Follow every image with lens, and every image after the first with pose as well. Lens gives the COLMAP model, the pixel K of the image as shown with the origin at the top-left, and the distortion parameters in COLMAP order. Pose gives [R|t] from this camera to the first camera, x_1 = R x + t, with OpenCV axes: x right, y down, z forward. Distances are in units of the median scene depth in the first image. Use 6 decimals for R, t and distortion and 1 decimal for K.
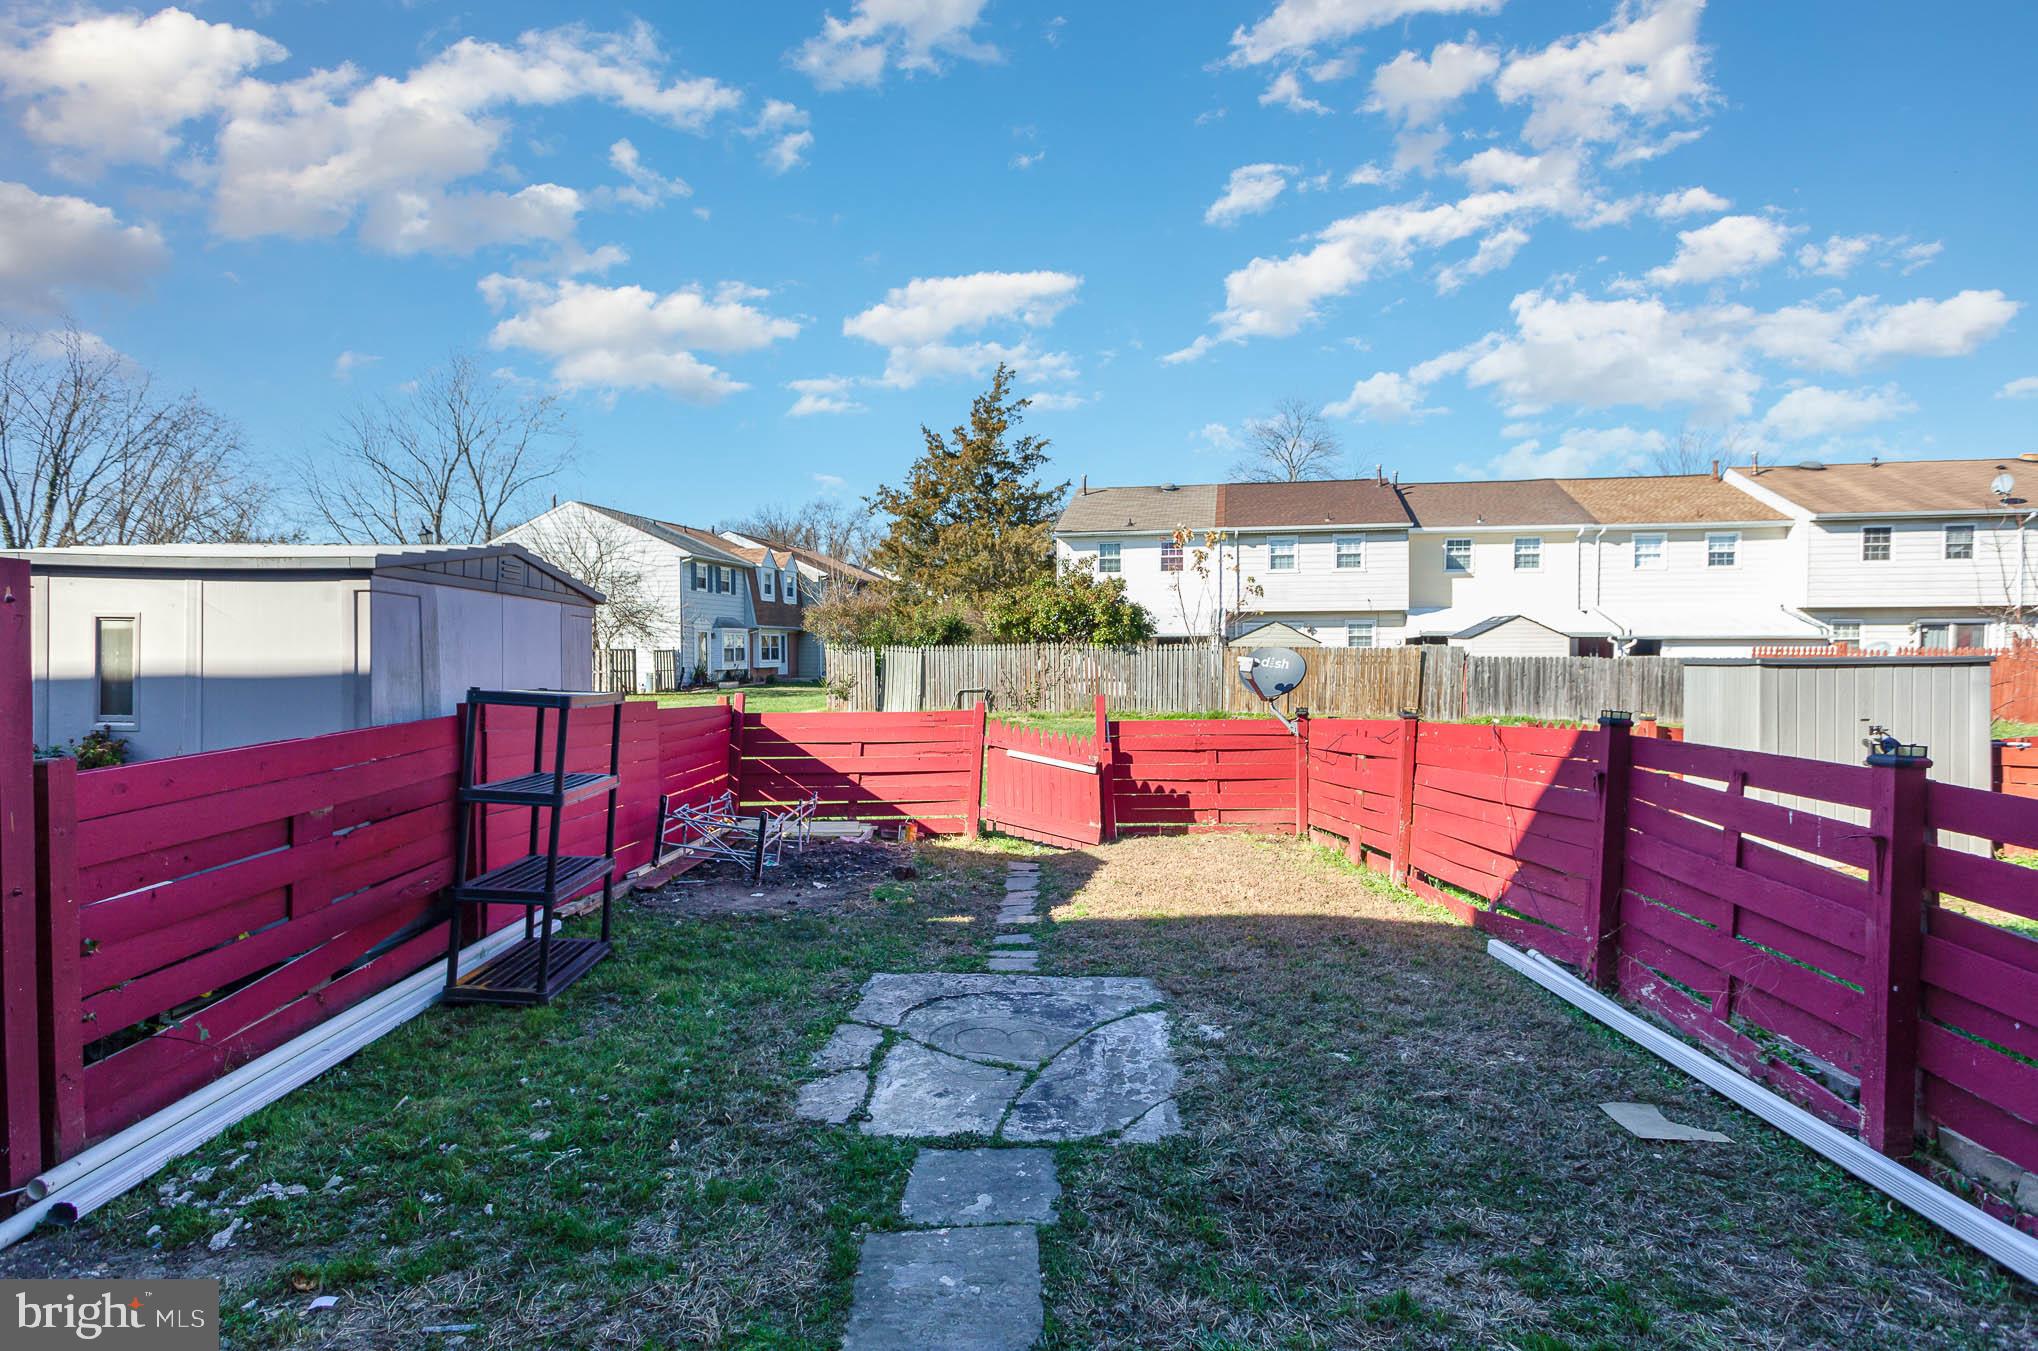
lens RADIAL K [[1019.5, 0, 1011.8], [0, 1019.5, 670.8], [0, 0, 1]] dist [-0.008960, 0.005888]
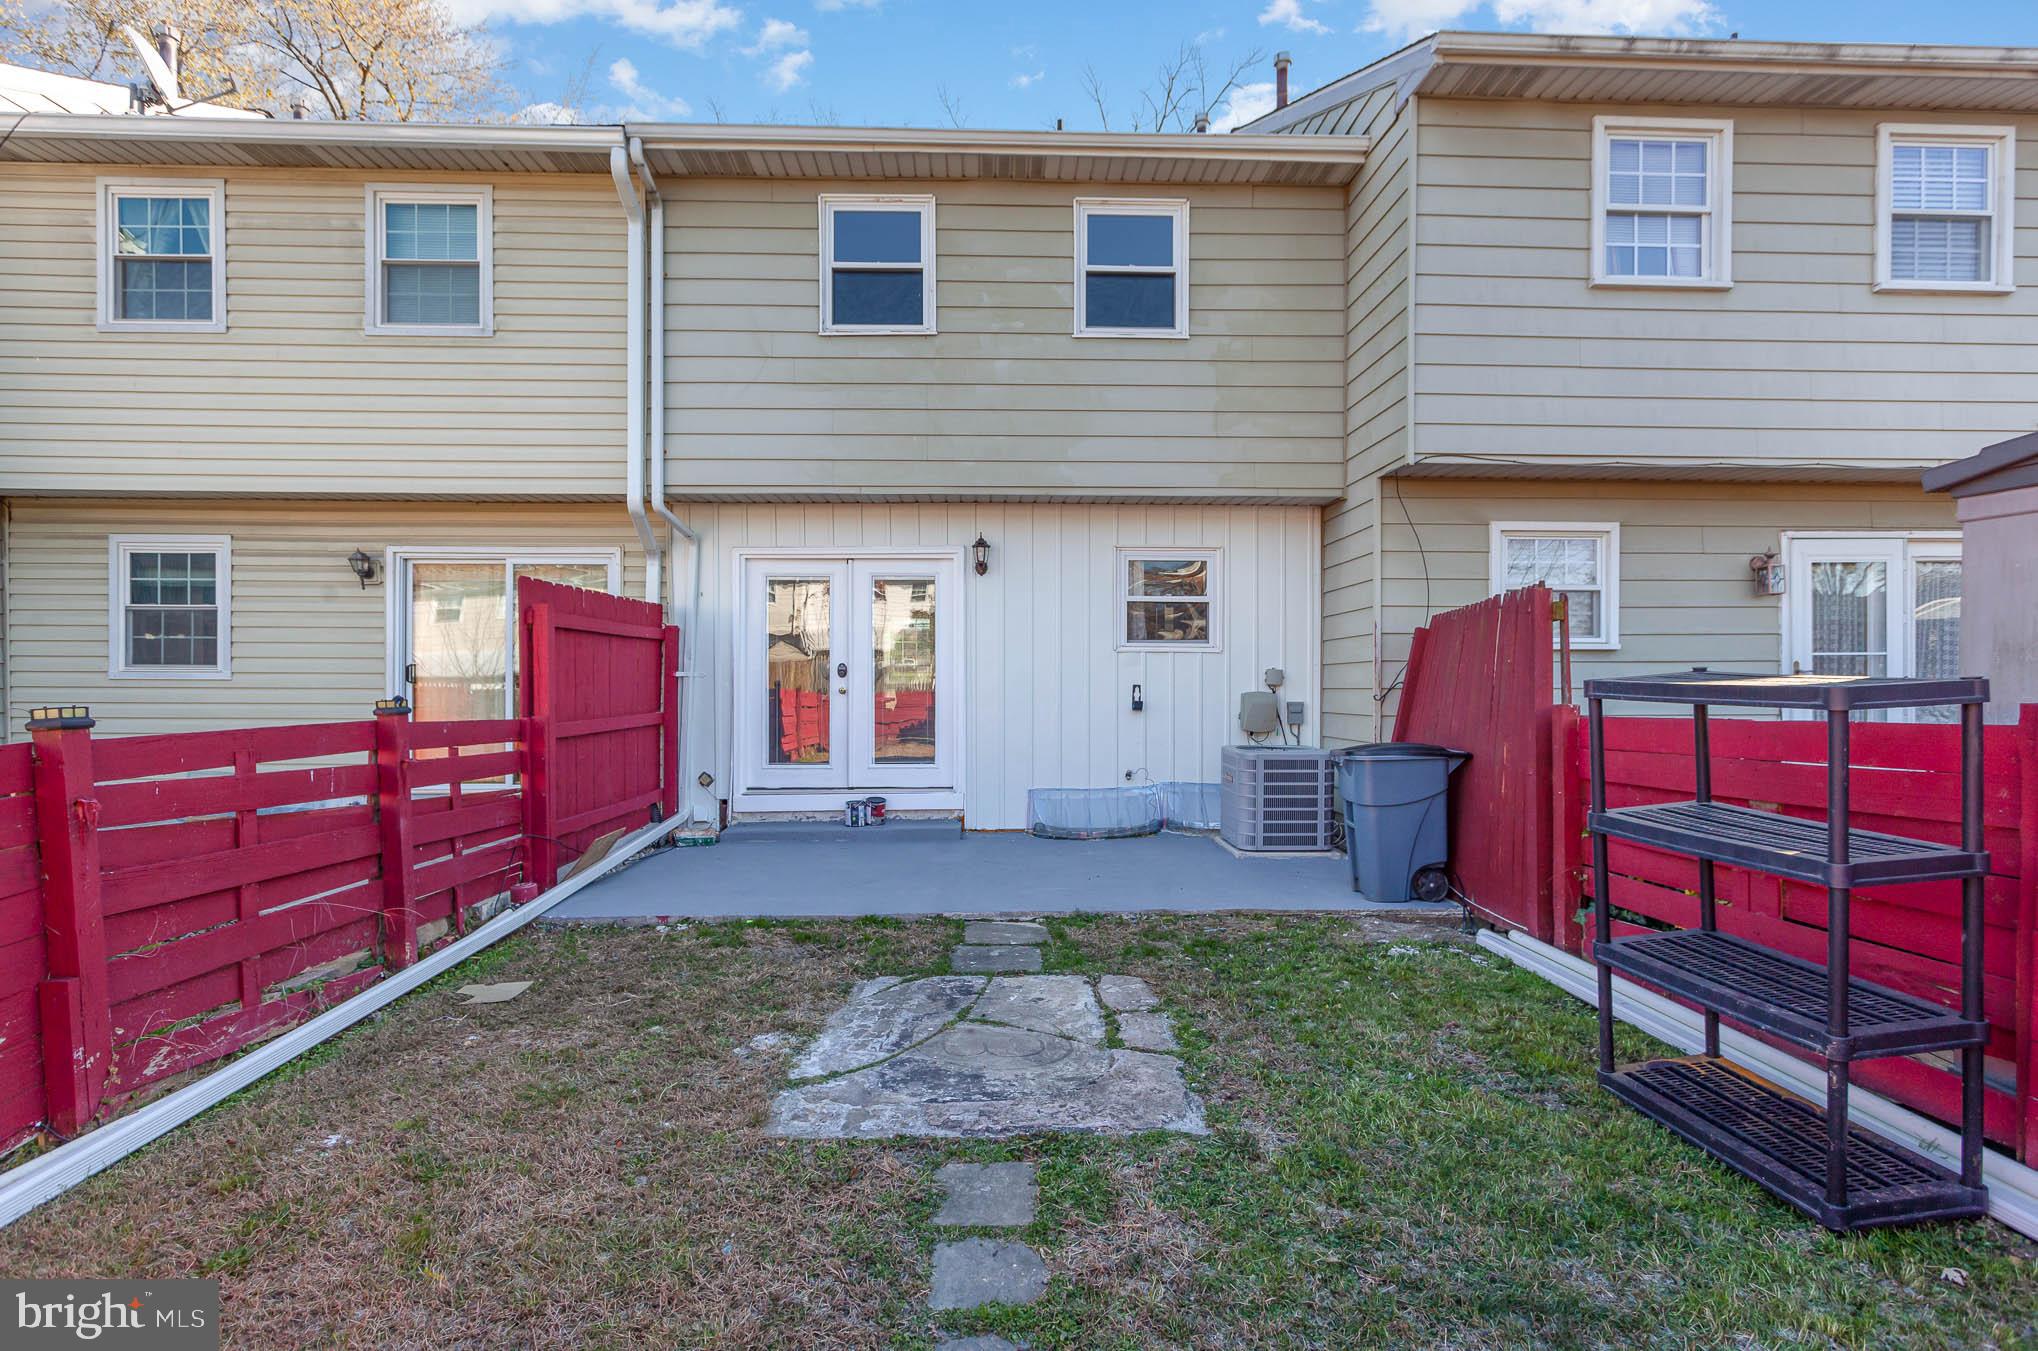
lens RADIAL K [[1019.5, 0, 1018.8], [0, 1019.5, 679.9], [0, 0, 1]] dist [-0.008960, 0.005888]
pose [[-0.998709, 0.001712, -0.050773, 0.014384], [0.001093, 0.999925, 0.012219, 0.019057], [0.050790, 0.012148, -0.998635, 2.067791]]
